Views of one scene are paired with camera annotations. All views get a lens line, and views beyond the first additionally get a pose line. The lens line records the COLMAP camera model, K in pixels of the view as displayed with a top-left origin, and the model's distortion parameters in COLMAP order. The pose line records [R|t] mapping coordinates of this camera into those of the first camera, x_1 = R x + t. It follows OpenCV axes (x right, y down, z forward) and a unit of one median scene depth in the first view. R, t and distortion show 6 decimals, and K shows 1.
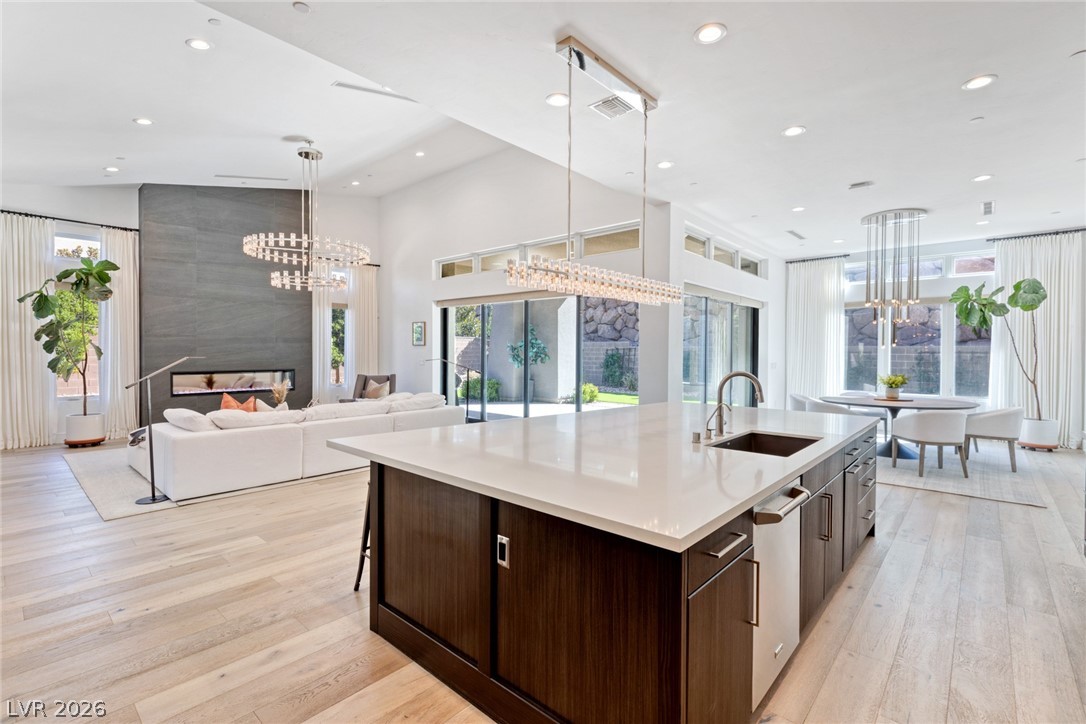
lens RADIAL K [[488.8, 0, 550.0], [0, 488.8, 356.3], [0, 0, 1]] dist [0.004764, -0.000176]
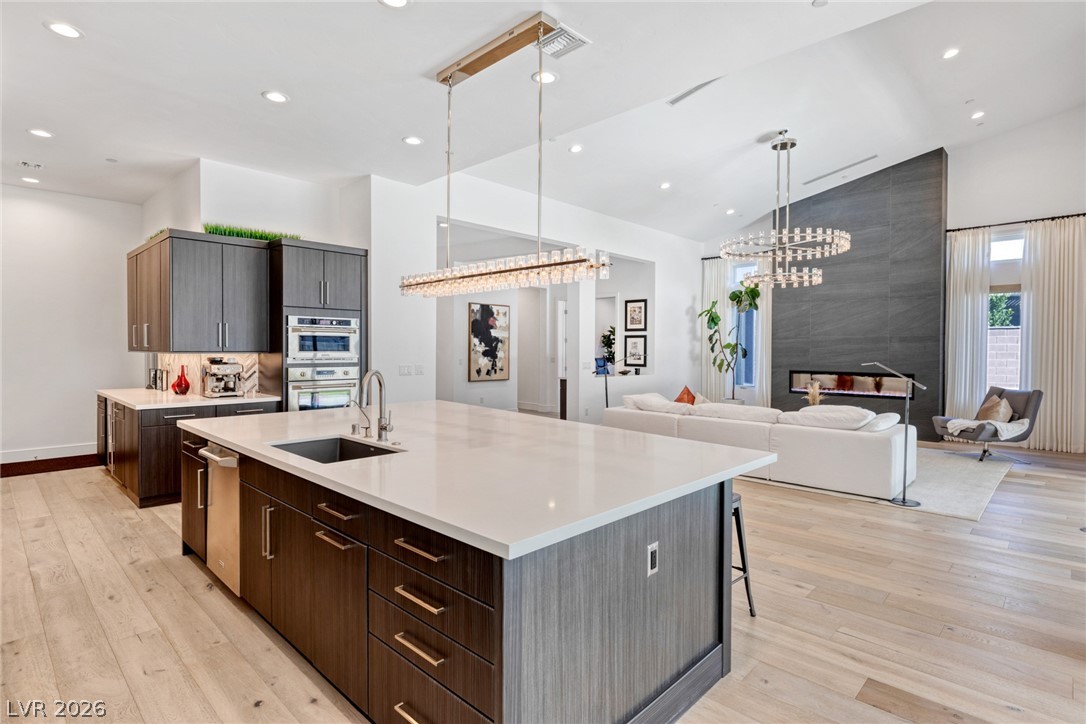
lens RADIAL K [[544.7, 0, 545.6], [0, 544.7, 355.1], [0, 0, 1]] dist [-0.001366, -0.000370]
pose [[-0.045457, 0.006877, -0.998943, 0.479598], [-0.017105, 0.999824, 0.007662, -0.002936], [0.998820, 0.017436, -0.045331, 0.483366]]
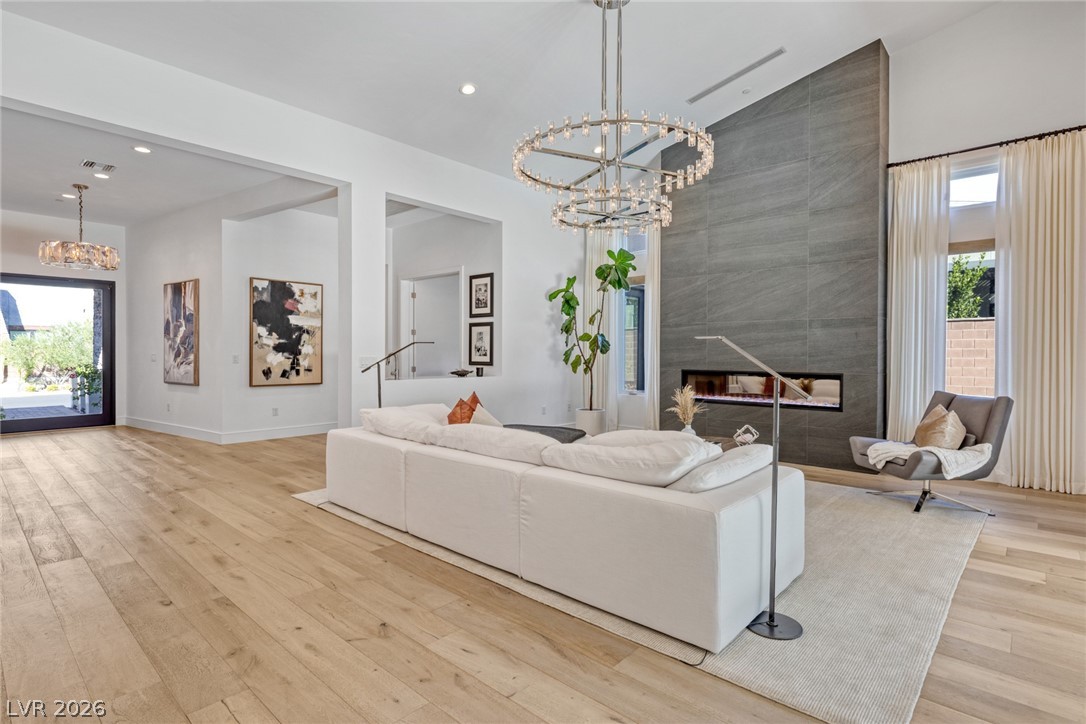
lens RADIAL K [[539.8, 0, 545.2], [0, 539.8, 356.5], [0, 0, 1]] dist [-0.002696, -0.000667]
pose [[-0.016080, 0.001157, -0.999870, 0.119236], [-0.016219, 0.999867, 0.001417, 0.011956], [0.999739, 0.016240, -0.016059, 0.763468]]
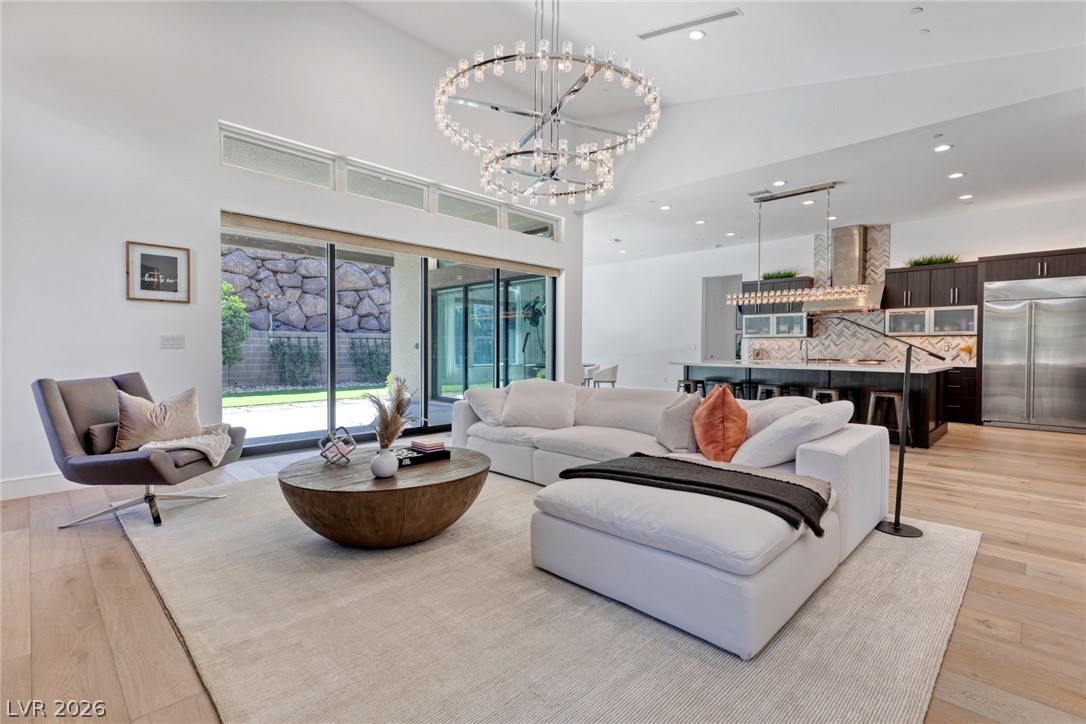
lens RADIAL K [[502.6, 0, 544.6], [0, 502.6, 355.8], [0, 0, 1]] dist [0.004956, -0.000154]
pose [[0.053152, -0.020591, 0.998374, -0.836094], [0.006818, 0.999772, 0.020257, 0.021692], [-0.998563, 0.005730, 0.053281, 0.796836]]
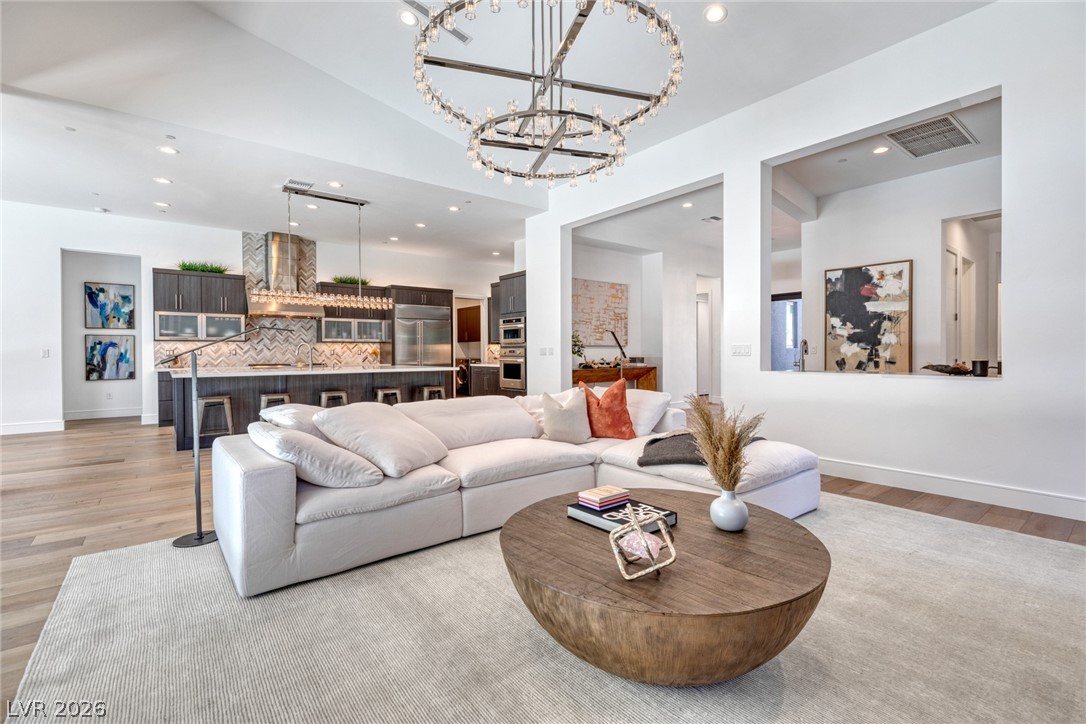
lens RADIAL K [[488.8, 0, 550.0], [0, 488.8, 356.3], [0, 0, 1]] dist [0.004764, -0.000176]
pose [[-0.985555, -0.001260, 0.169352, -0.461461], [0.002170, 0.999796, 0.020064, 0.018723], [-0.169343, 0.020142, -0.985351, 1.174457]]
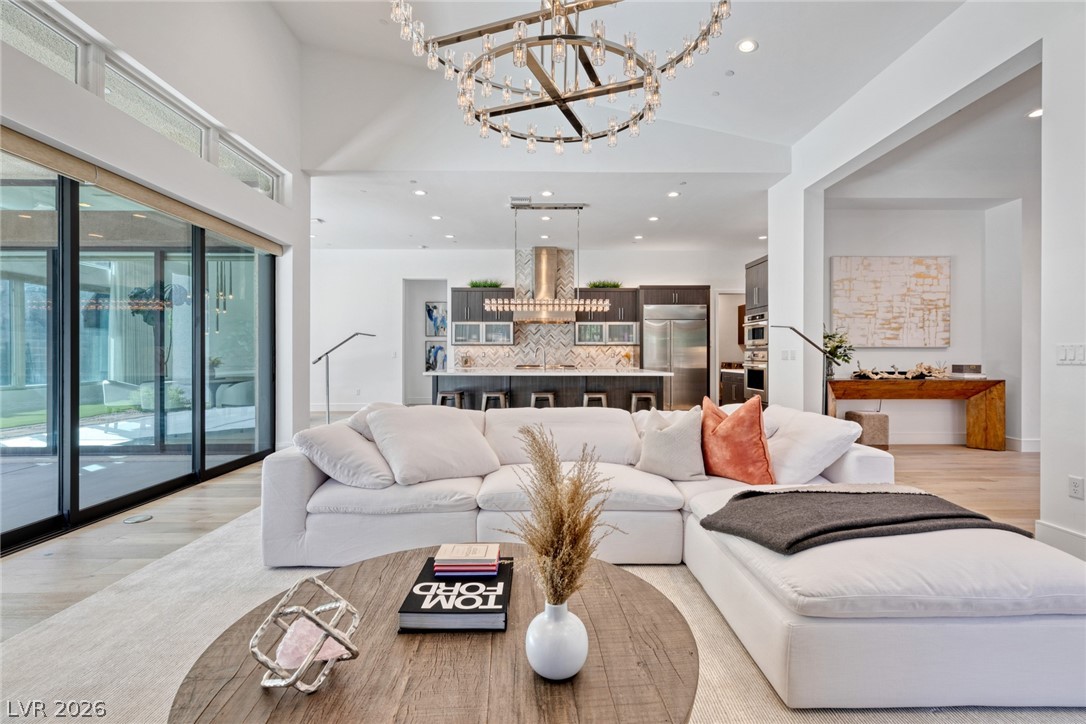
lens RADIAL K [[502.6, 0, 544.6], [0, 502.6, 355.8], [0, 0, 1]] dist [0.004956, -0.000154]
pose [[-0.668659, -0.005369, 0.743550, -0.609254], [0.004574, 0.999925, 0.011333, 0.018987], [-0.743555, 0.010979, -0.668585, 1.020170]]
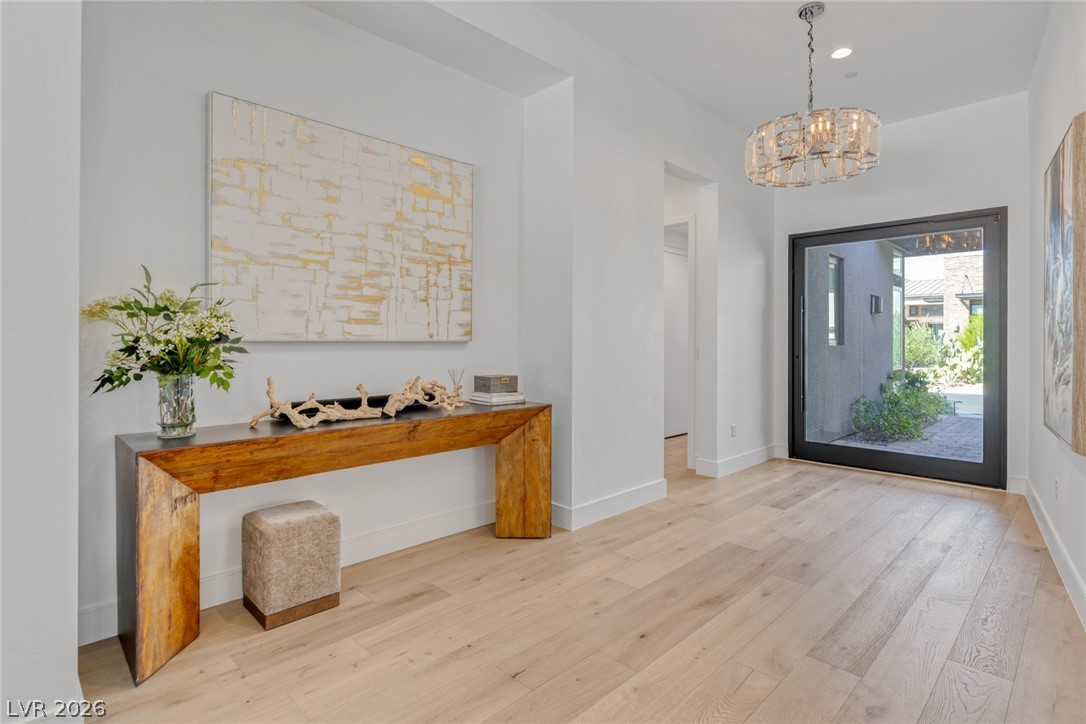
lens RADIAL K [[544.7, 0, 545.6], [0, 544.7, 355.1], [0, 0, 1]] dist [-0.001366, -0.000370]
pose [[-0.997061, -0.010154, 0.075934, -0.539205], [-0.007327, 0.999273, 0.037416, 0.011676], [-0.076259, 0.036749, -0.996411, 0.453427]]
